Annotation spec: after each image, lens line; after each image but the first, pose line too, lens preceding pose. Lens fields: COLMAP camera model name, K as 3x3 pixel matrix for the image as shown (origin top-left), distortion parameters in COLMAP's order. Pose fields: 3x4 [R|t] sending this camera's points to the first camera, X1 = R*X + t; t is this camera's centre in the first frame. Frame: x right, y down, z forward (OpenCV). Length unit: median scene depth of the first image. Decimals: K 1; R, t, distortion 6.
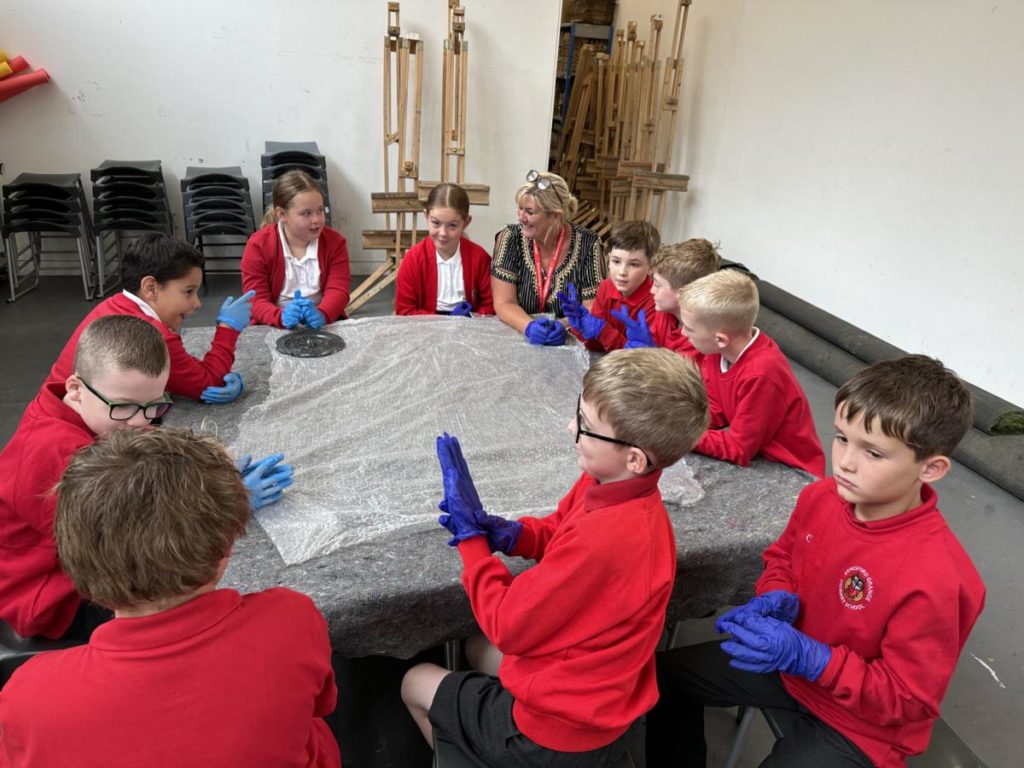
lens RADIAL K [[720.0, 0, 512.0], [0, 720.0, 384.0], [0, 0, 1]] dist [0.094171, -0.161988]
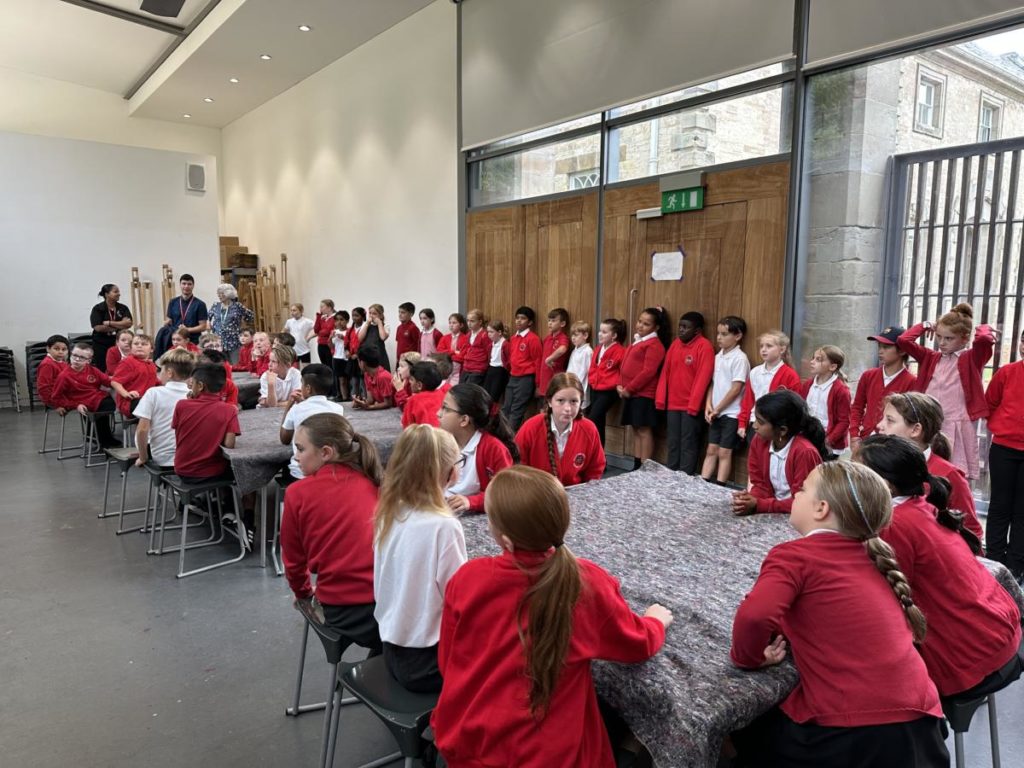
lens RADIAL K [[720.0, 0, 512.0], [0, 720.0, 384.0], [0, 0, 1]] dist [0.094171, -0.161988]
pose [[0.918715, -0.106491, 0.380293, 0.004274], [0.206351, 0.950493, -0.232343, 0.431807], [-0.336723, 0.291931, 0.895206, -0.970713]]
